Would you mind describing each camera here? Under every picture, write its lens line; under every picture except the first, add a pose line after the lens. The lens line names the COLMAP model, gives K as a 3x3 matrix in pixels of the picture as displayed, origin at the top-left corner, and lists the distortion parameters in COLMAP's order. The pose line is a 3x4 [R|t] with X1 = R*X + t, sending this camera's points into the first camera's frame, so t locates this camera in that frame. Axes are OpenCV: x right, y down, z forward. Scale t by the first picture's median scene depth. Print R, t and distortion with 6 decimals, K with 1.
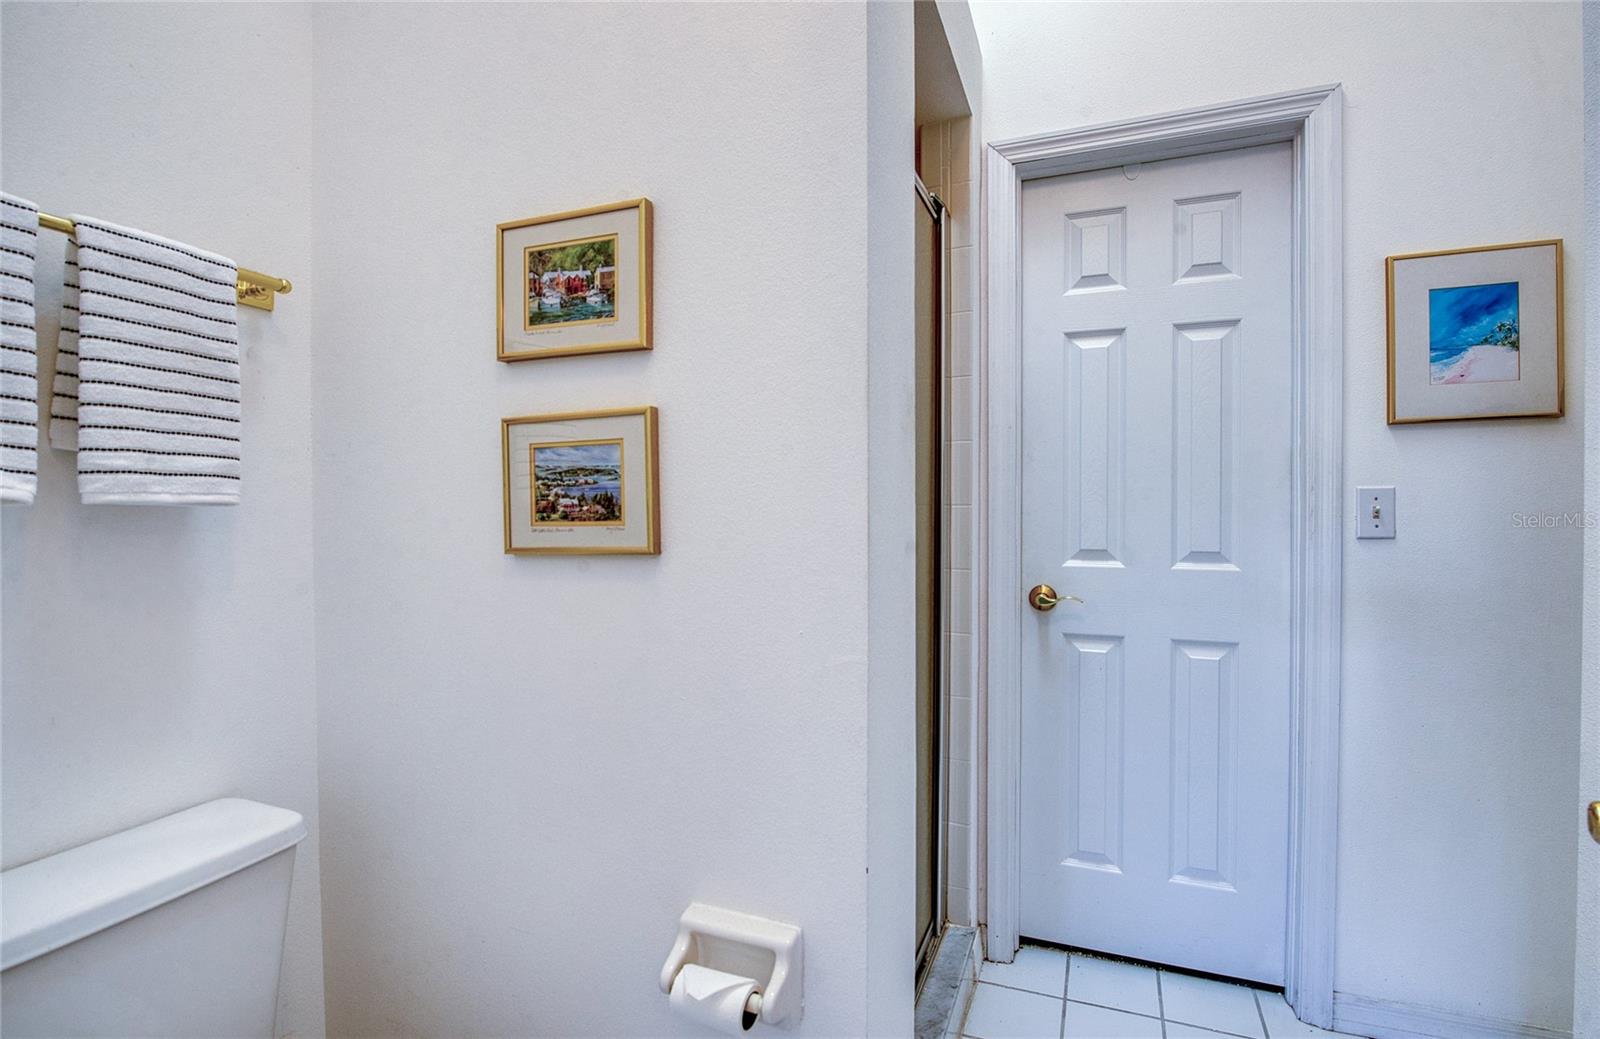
lens RADIAL K [[740.6, 0, 800.0], [0, 740.6, 519.5], [0, 0, 1]] dist [-0.010468, 0.000072]
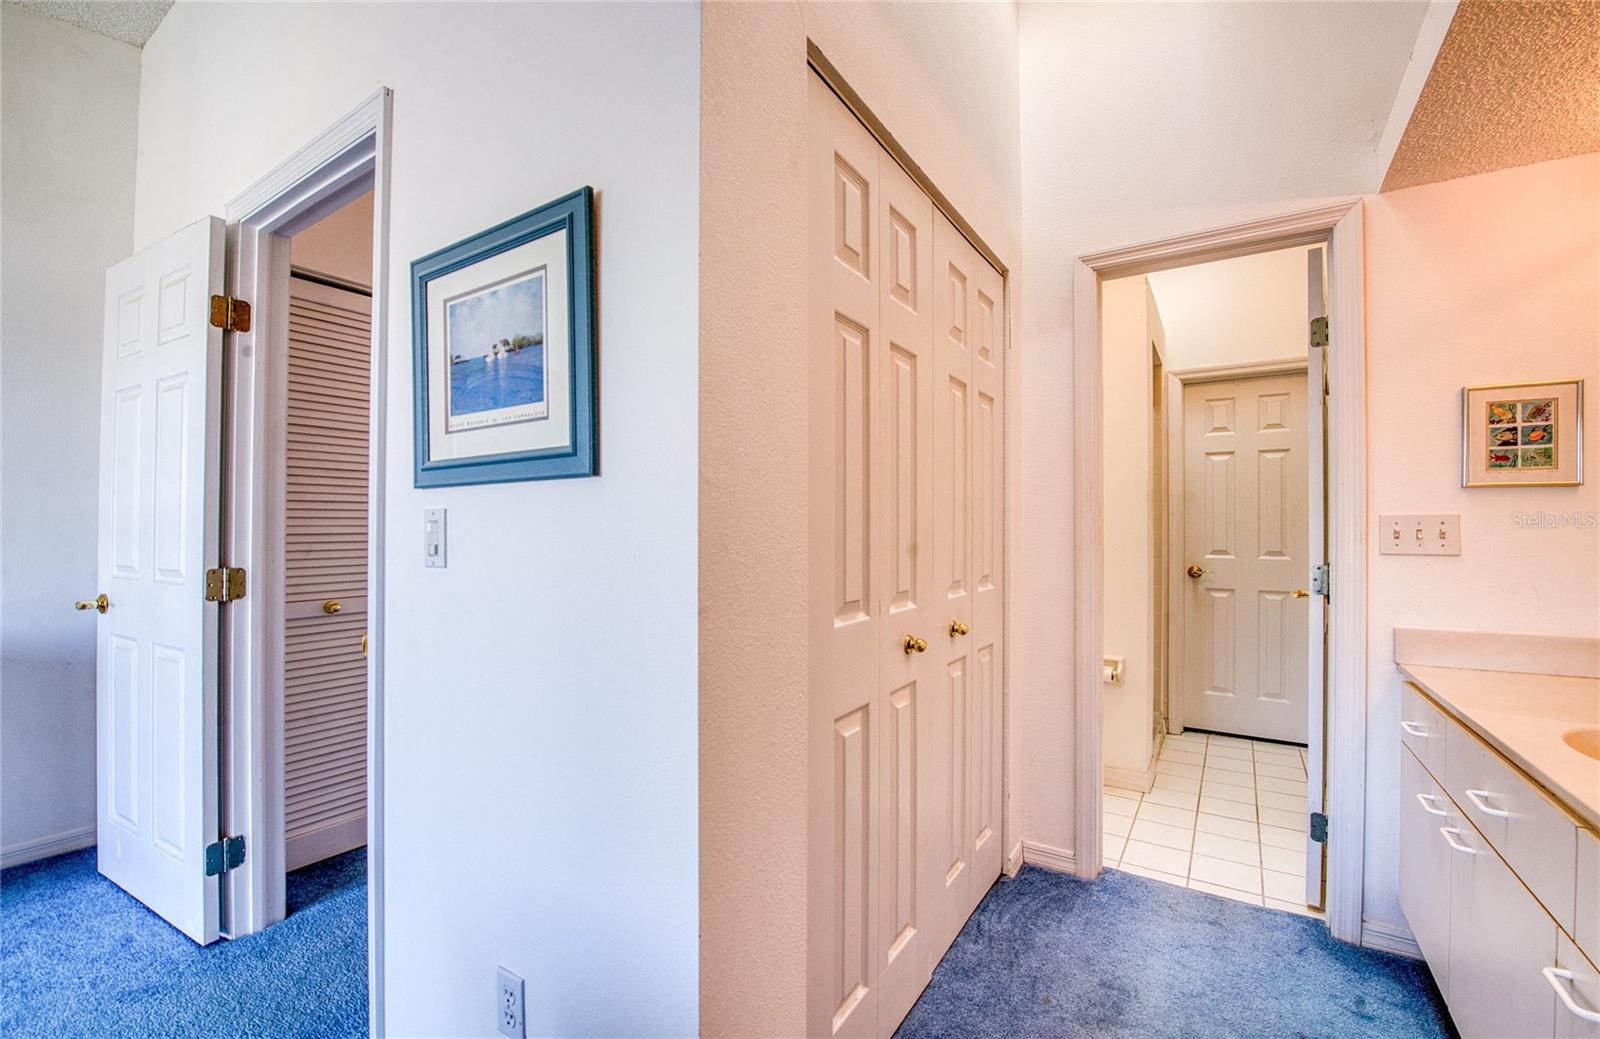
lens RADIAL K [[665.0, 0, 800.0], [0, 665.0, 519.5], [0, 0, 1]] dist [-0.014178, -0.000093]
pose [[0.981752, 0.004570, -0.190109, -0.469982], [-0.008960, 0.999713, -0.022239, 0.004433], [0.189953, 0.023537, 0.981511, -1.206167]]
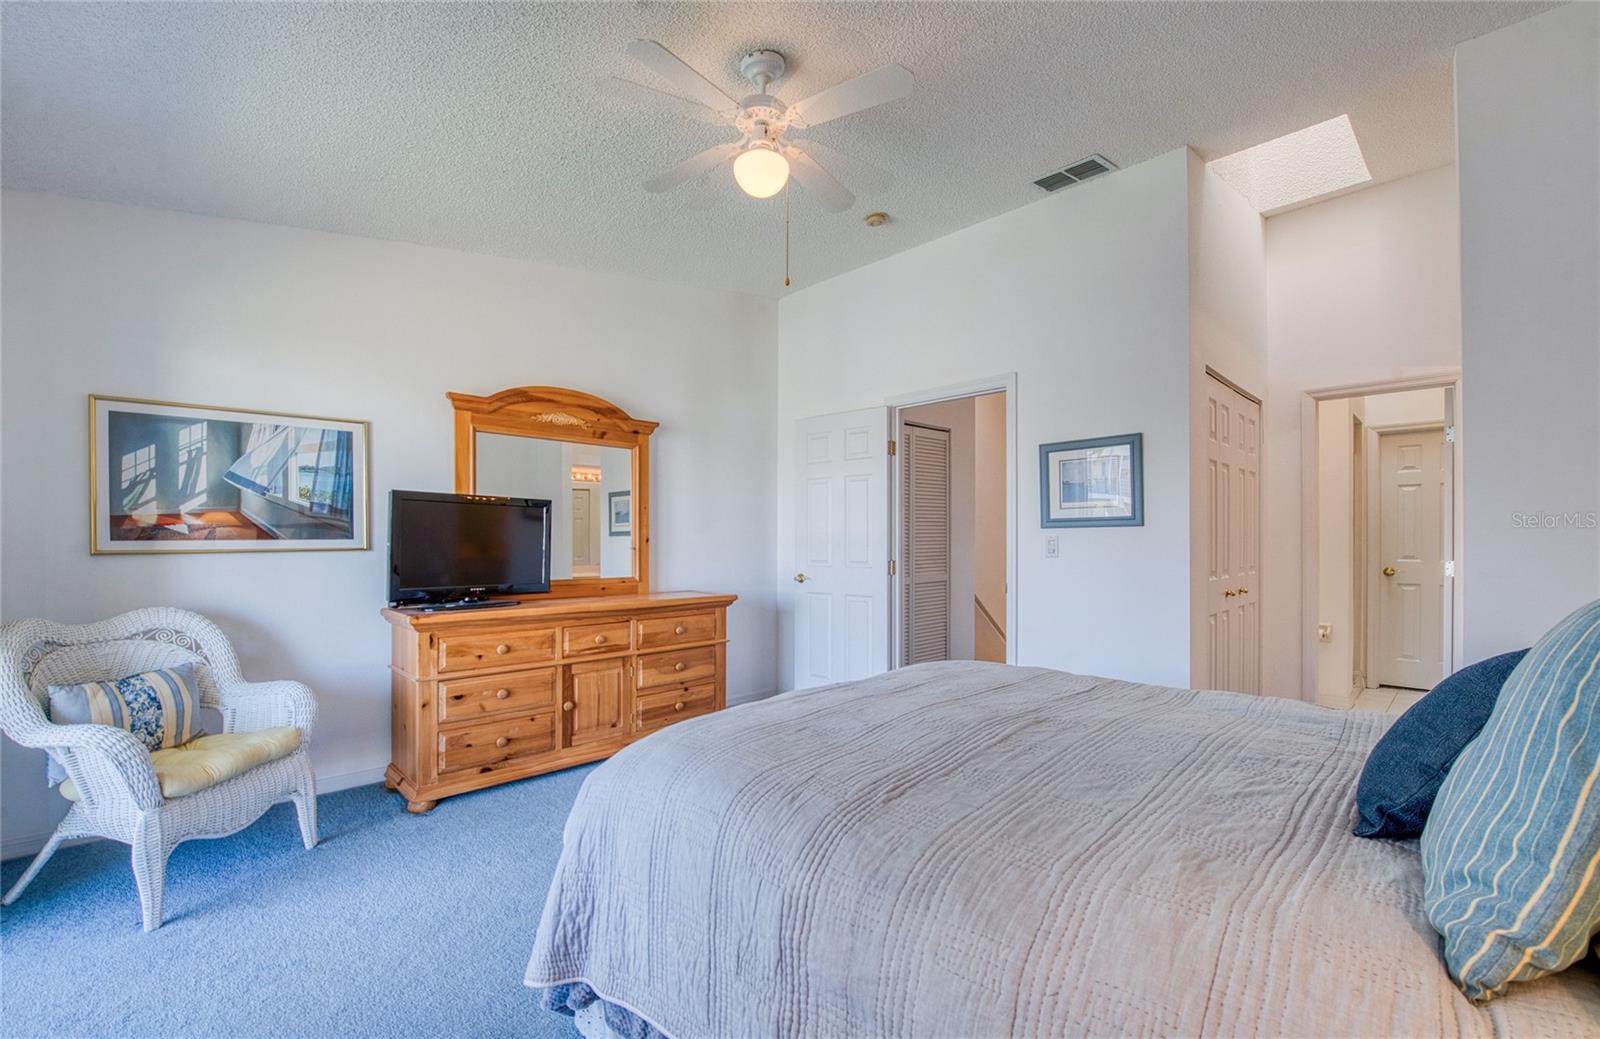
lens RADIAL K [[683.5, 0, 806.0], [0, 683.5, 537.6], [0, 0, 1]] dist [-0.018443, -0.000114]
pose [[0.923486, 0.002831, -0.383621, -0.846951], [-0.006789, 0.999937, -0.008963, 0.008121], [0.383571, 0.010882, 0.923447, -2.556903]]
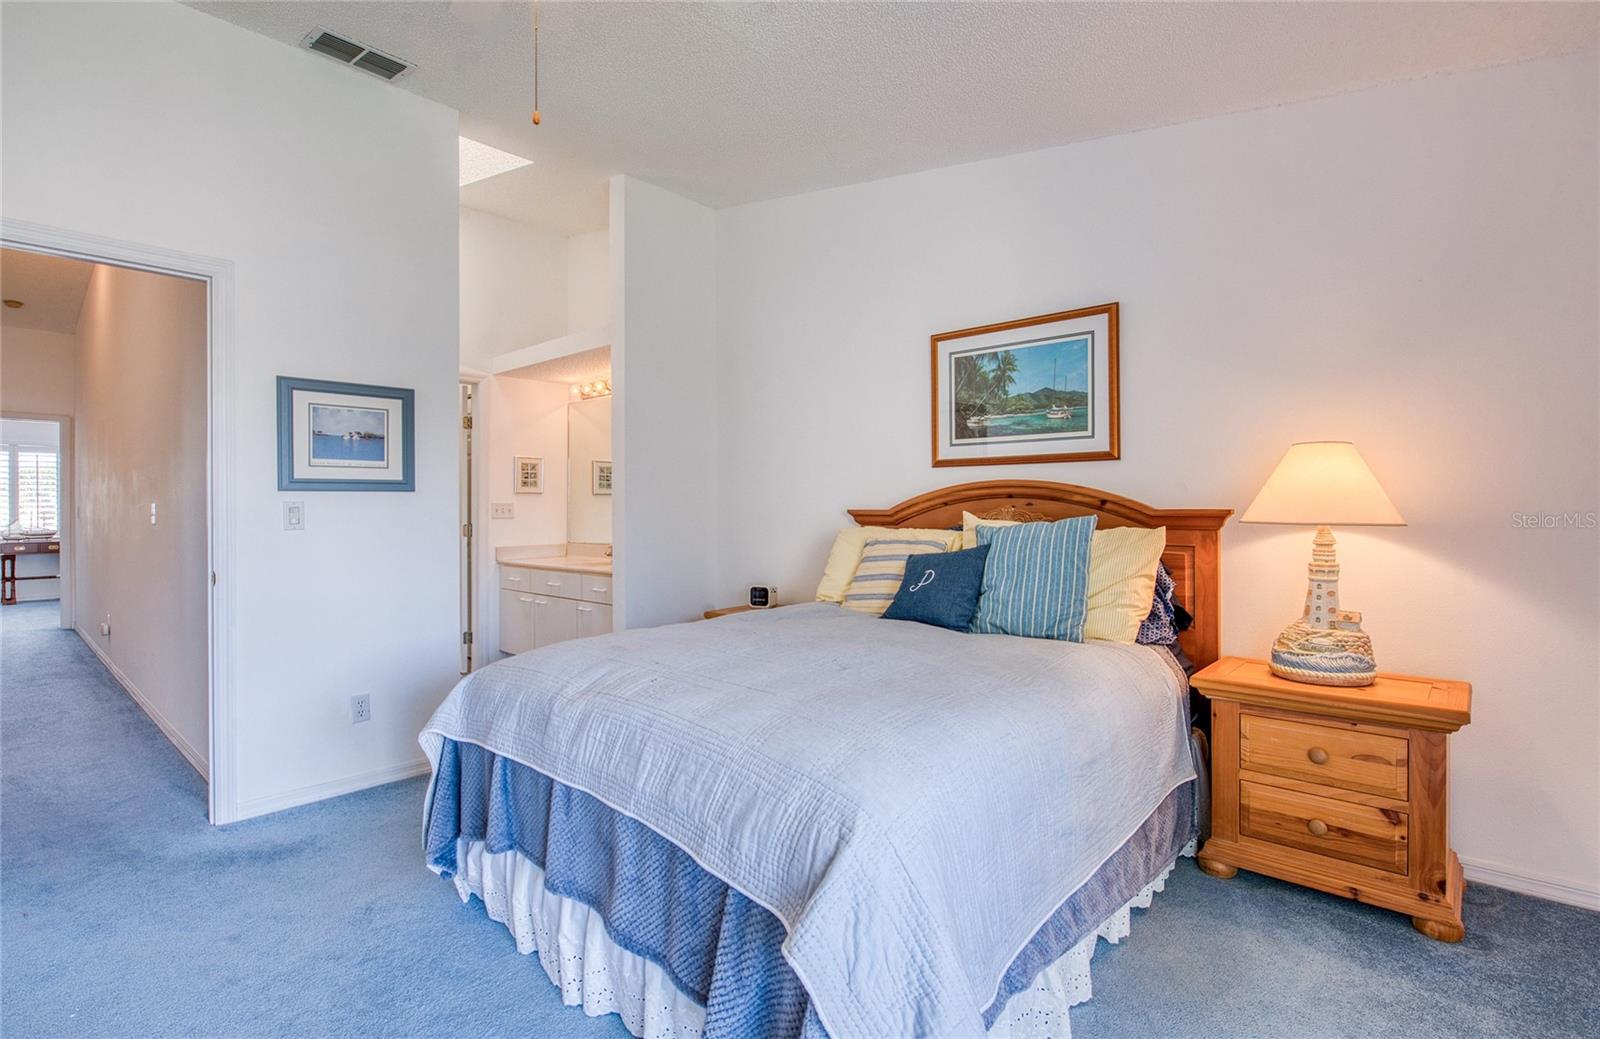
lens RADIAL K [[740.6, 0, 800.0], [0, 740.6, 519.5], [0, 0, 1]] dist [-0.010468, 0.000072]
pose [[0.342277, -0.012969, 0.939509, -1.975047], [0.011485, 0.999888, 0.009618, 0.017010], [-0.939529, 0.007498, 0.342388, -2.095155]]
